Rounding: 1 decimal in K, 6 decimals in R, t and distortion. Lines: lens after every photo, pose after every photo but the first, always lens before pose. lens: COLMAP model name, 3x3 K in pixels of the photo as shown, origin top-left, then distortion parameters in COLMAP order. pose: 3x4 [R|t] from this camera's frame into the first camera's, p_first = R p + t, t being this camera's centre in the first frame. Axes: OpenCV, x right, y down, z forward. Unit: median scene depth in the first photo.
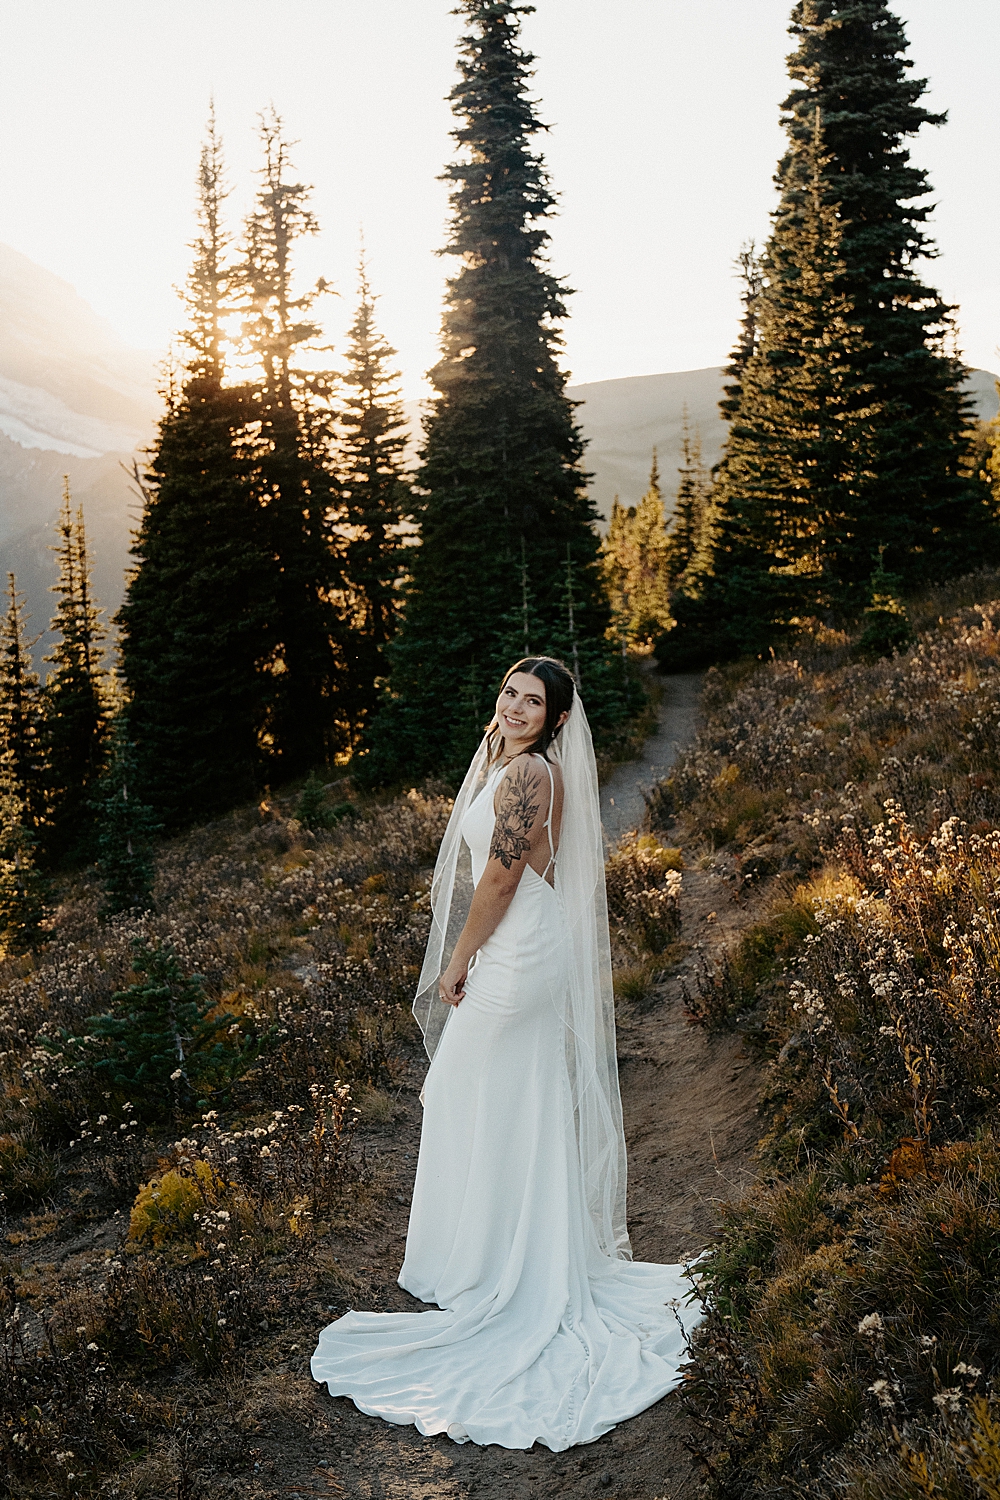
lens RADIAL K [[1864.1, 0, 478.6], [0, 1864.1, 753.9], [0, 0, 1]] dist [-0.010440, 0.000000]
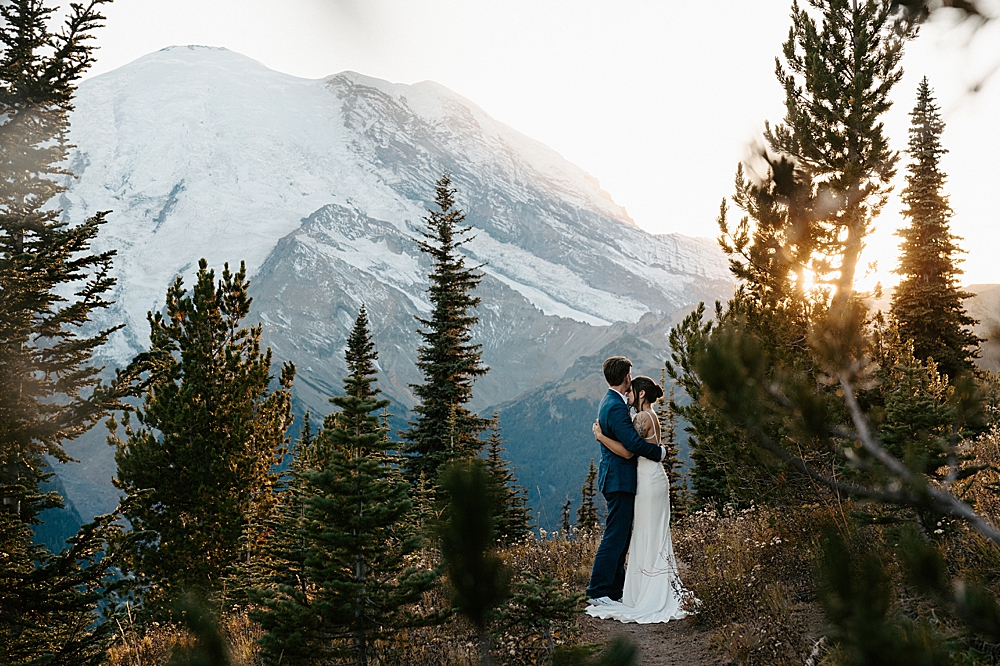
lens RADIAL K [[1670.2, 0, 528.3], [0, 1670.2, 330.9], [0, 0, 1]] dist [0.049674, 0.000000]
pose [[0.968823, 0.043054, -0.243985, 0.031224], [-0.081009, 0.985704, -0.147731, 0.057940], [0.234137, 0.162890, 0.958461, -0.565584]]
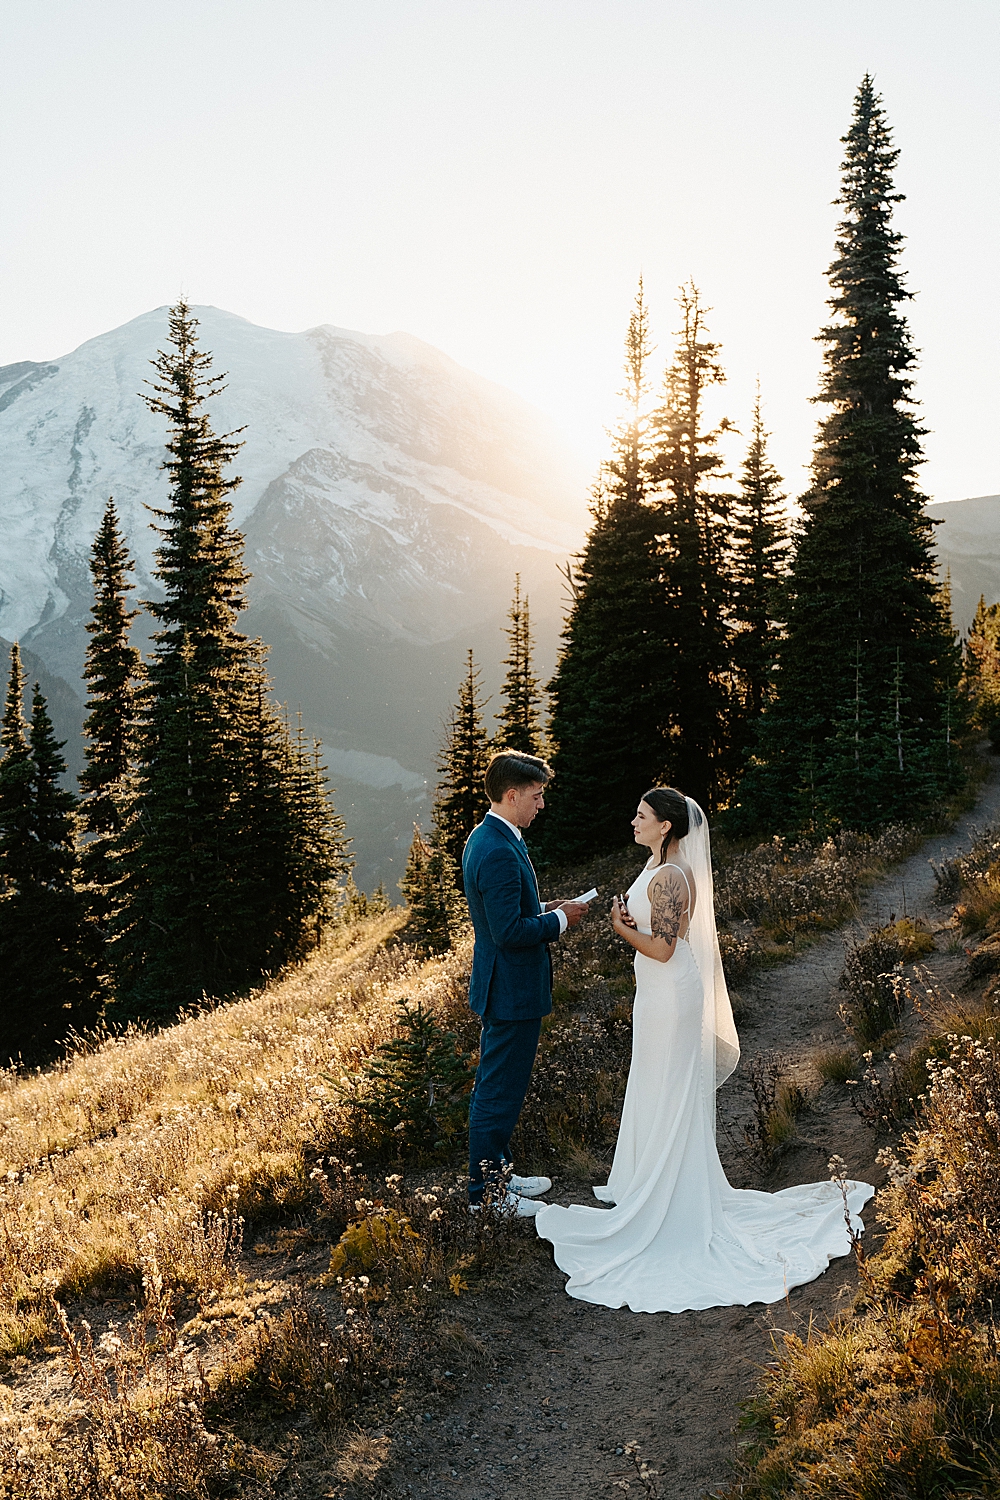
lens RADIAL K [[1485.8, 0, 499.1], [0, 1485.8, 781.1], [0, 0, 1]] dist [-0.019141, 0.000000]
pose [[0.970210, 0.051971, -0.236627, 0.016786], [-0.053548, 0.998565, -0.000235, -0.007839], [0.236276, 0.012899, 0.971600, 0.012627]]
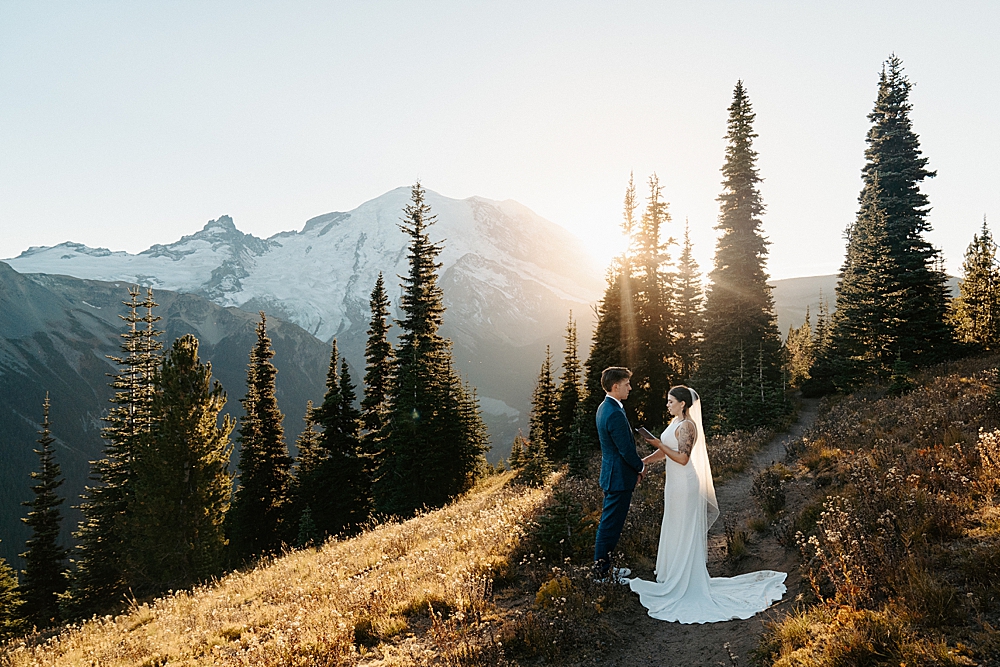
lens RADIAL K [[717.6, 0, 520.3], [0, 717.6, 343.9], [0, 0, 1]] dist [-0.045049, 0.010589]
pose [[0.957045, 0.042841, -0.286758, 0.007915], [-0.072106, 0.993119, -0.092282, -0.000387], [0.280831, 0.108995, 0.953548, 0.002179]]
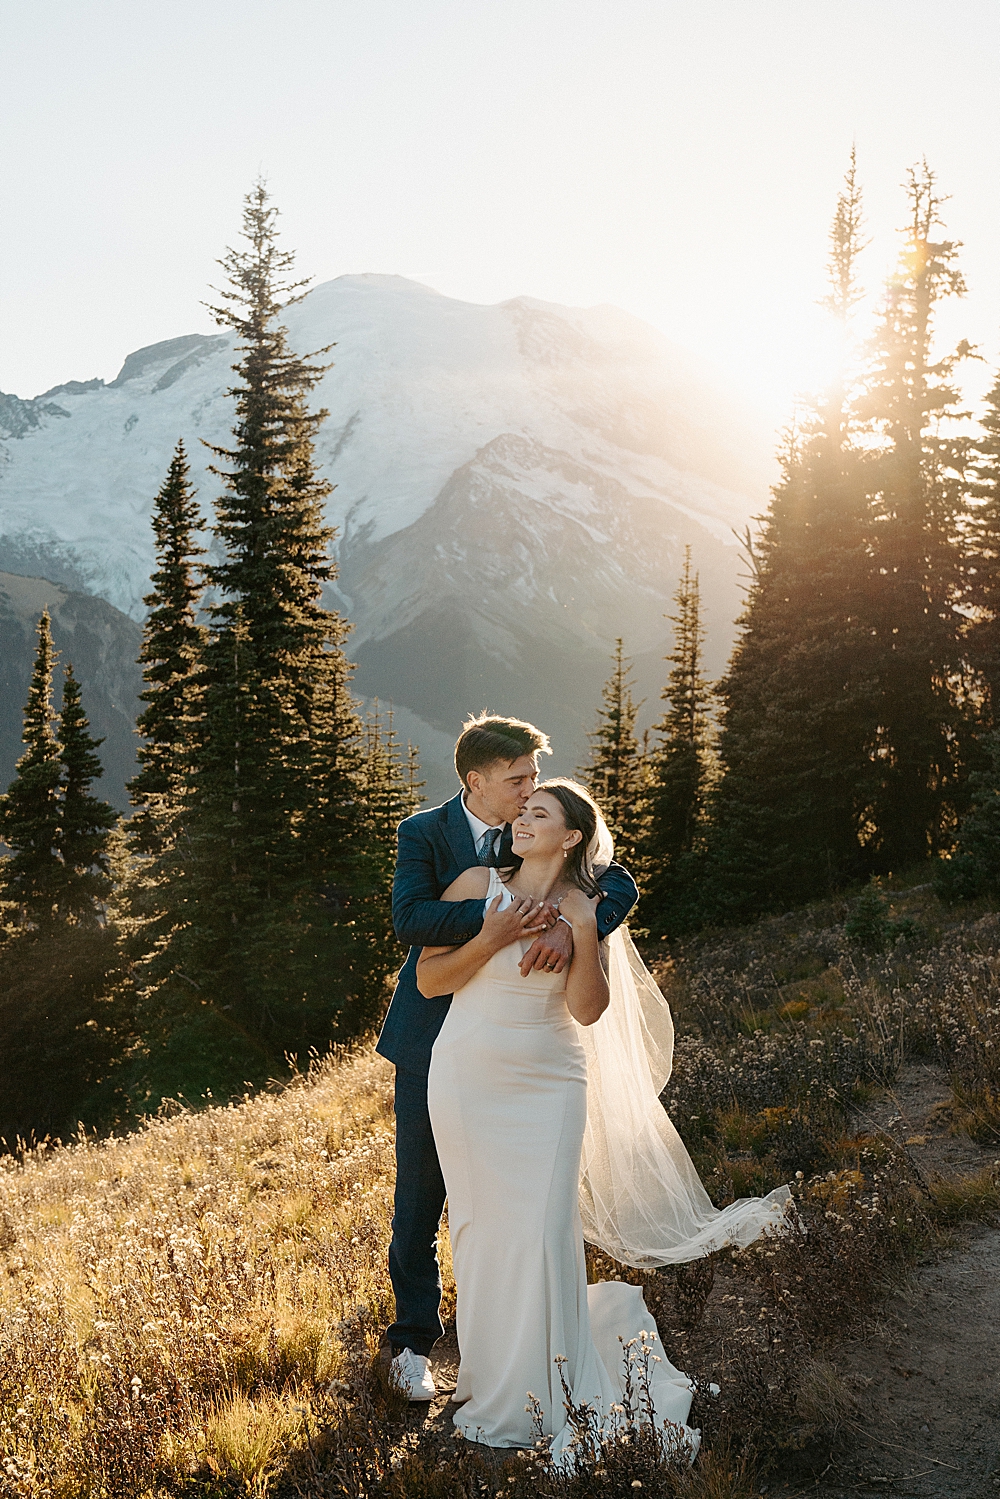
lens RADIAL K [[1688.1, 0, 497.4], [0, 1688.1, 749.0], [0, 0, 1]] dist [-0.008931, 0.000000]
pose [[0.931988, 0.075000, -0.354645, 0.013725], [-0.090689, 0.995491, -0.027802, -0.007902], [0.350961, 0.058073, 0.934588, 0.152172]]
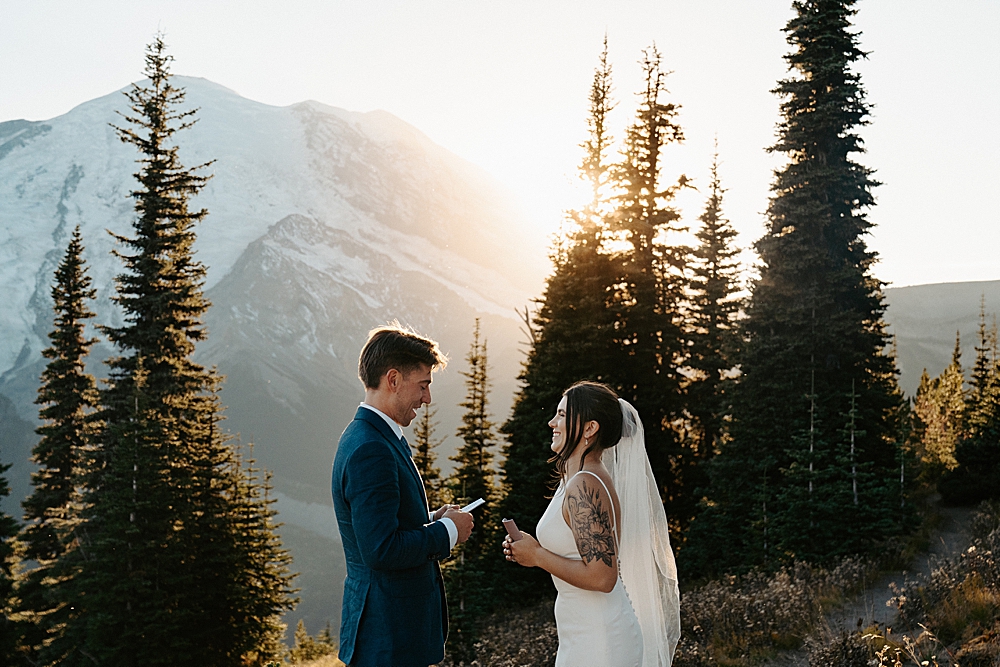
lens RADIAL K [[1434.4, 0, 519.9], [0, 1434.4, 345.7], [0, 0, 1]] dist [0.018199, 0.000000]
pose [[0.977279, 0.058404, -0.203750, 0.014696], [-0.087554, 0.986677, -0.137123, 0.004706], [0.193026, 0.151846, 0.969373, 0.045890]]
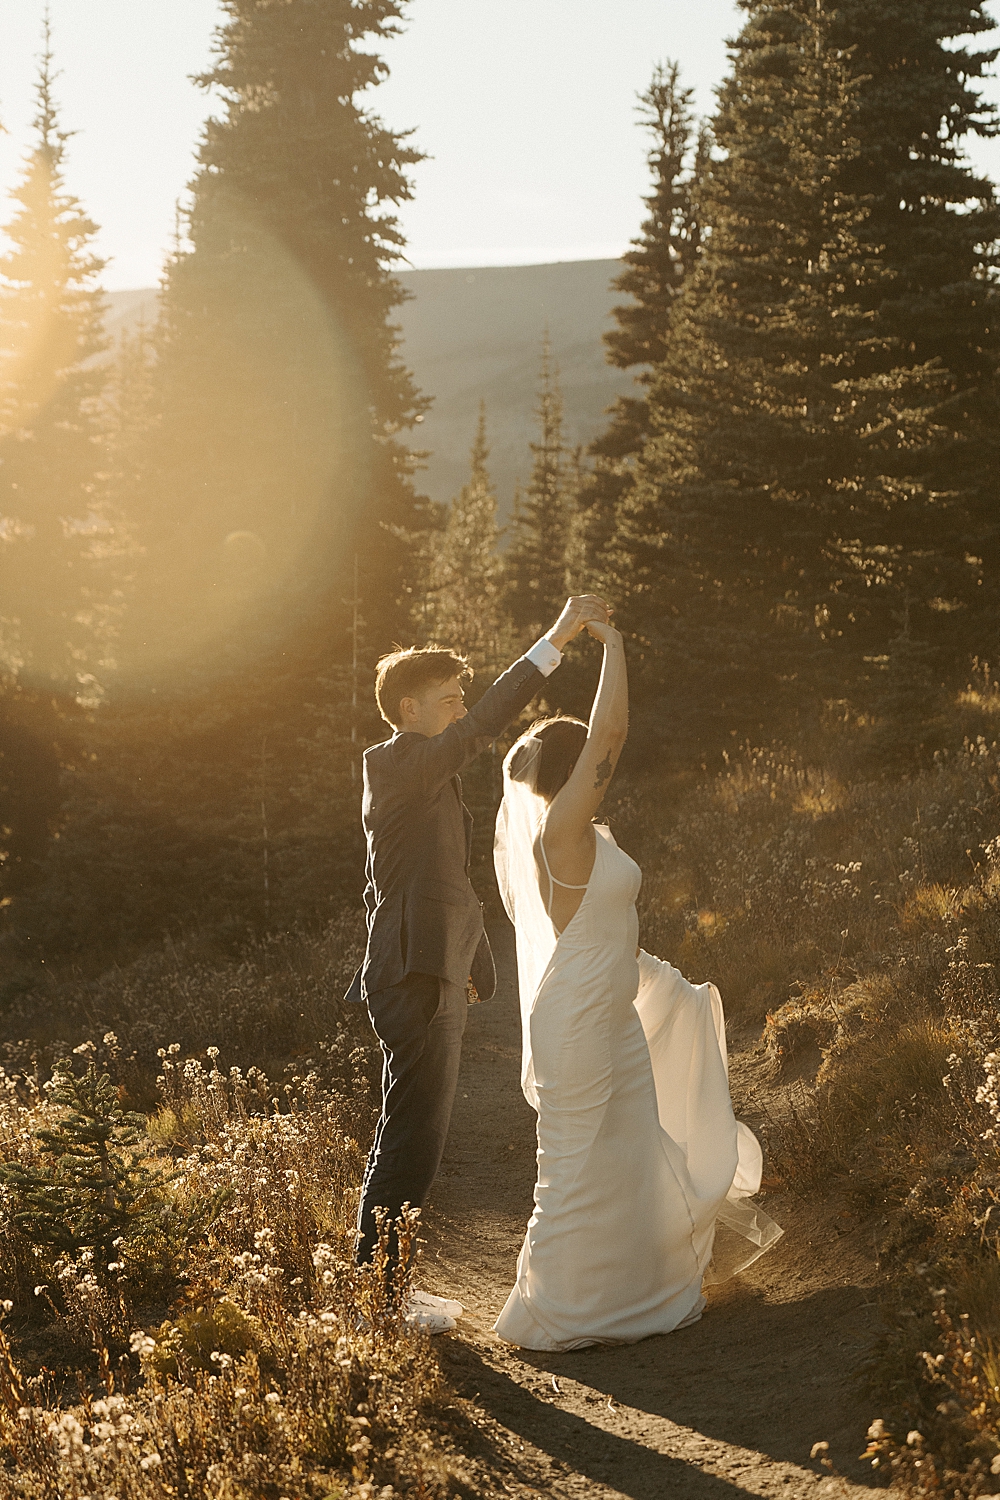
lens RADIAL K [[3299.4, 0, 492.6], [0, 3299.4, 743.4], [0, 0, 1]] dist [-0.017360, 0.000000]
pose [[0.993684, 0.048080, 0.101392, -0.020202], [-0.042184, 0.997336, -0.059510, 0.005650], [-0.103984, 0.054857, 0.993065, -0.053103]]
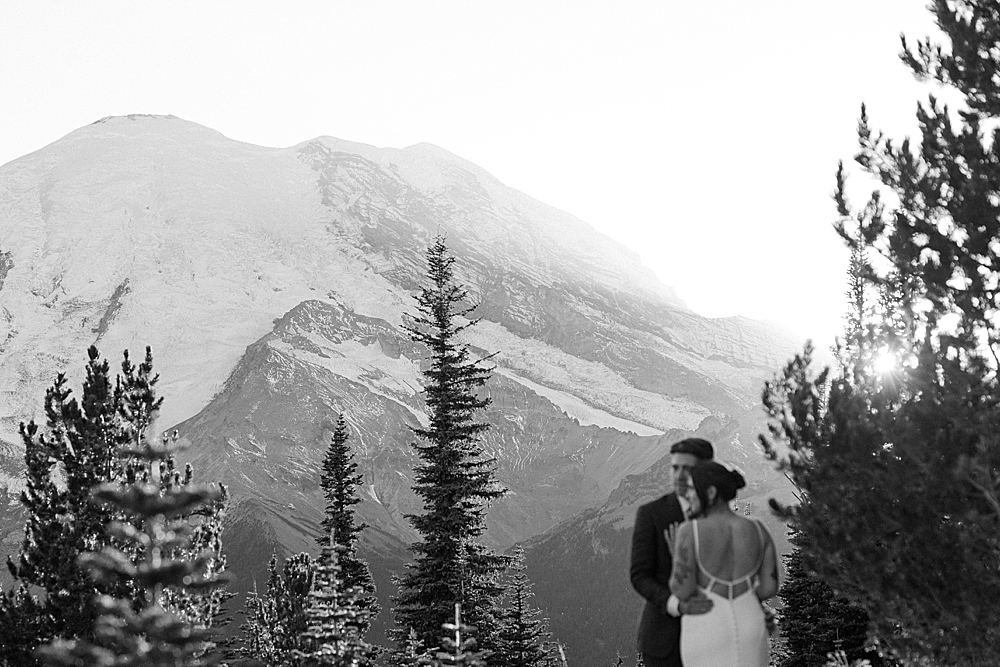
lens RADIAL K [[2080.2, 0, 502.4], [0, 2080.2, 334.6], [0, 0, 1]] dist [-0.001413, 0.000000]
pose [[0.962570, -0.015363, -0.270598, 0.016797], [-0.040417, 0.979092, -0.199360, 0.052900], [0.268003, 0.202835, 0.941824, -0.494315]]
